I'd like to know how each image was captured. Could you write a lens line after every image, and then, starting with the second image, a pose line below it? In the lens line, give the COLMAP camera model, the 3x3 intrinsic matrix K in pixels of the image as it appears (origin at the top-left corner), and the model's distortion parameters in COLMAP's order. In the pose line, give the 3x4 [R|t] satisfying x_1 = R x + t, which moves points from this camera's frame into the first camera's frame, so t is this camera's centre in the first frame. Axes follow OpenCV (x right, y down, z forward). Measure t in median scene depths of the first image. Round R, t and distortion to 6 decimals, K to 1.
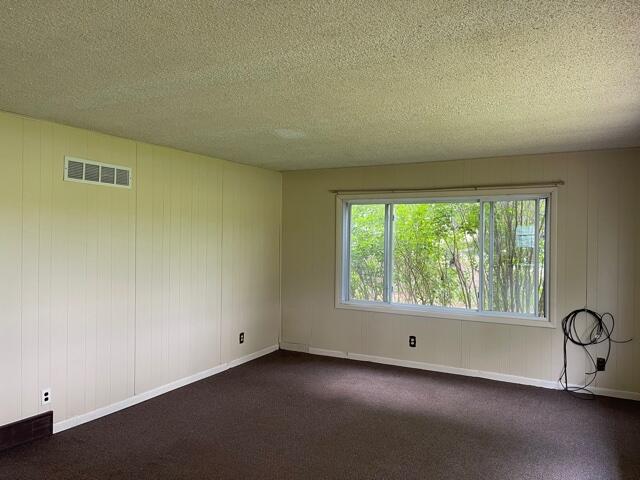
lens RADIAL K [[487.1, 0, 322.1], [0, 487.1, 233.5], [0, 0, 1]] dist [0.076191, -0.097973]
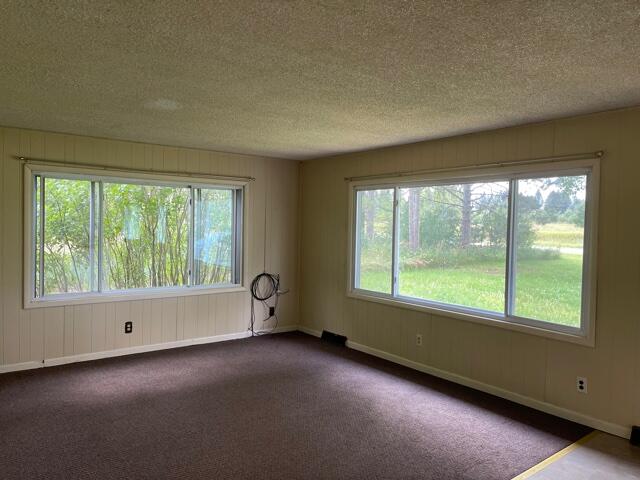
lens RADIAL K [[487.1, 0, 322.1], [0, 487.1, 233.5], [0, 0, 1]] dist [0.076191, -0.097973]
pose [[0.401918, -0.022580, 0.915397, -0.614050], [-0.026734, 0.998980, 0.036379, -0.010985], [-0.915285, -0.039093, 0.400905, 0.305280]]
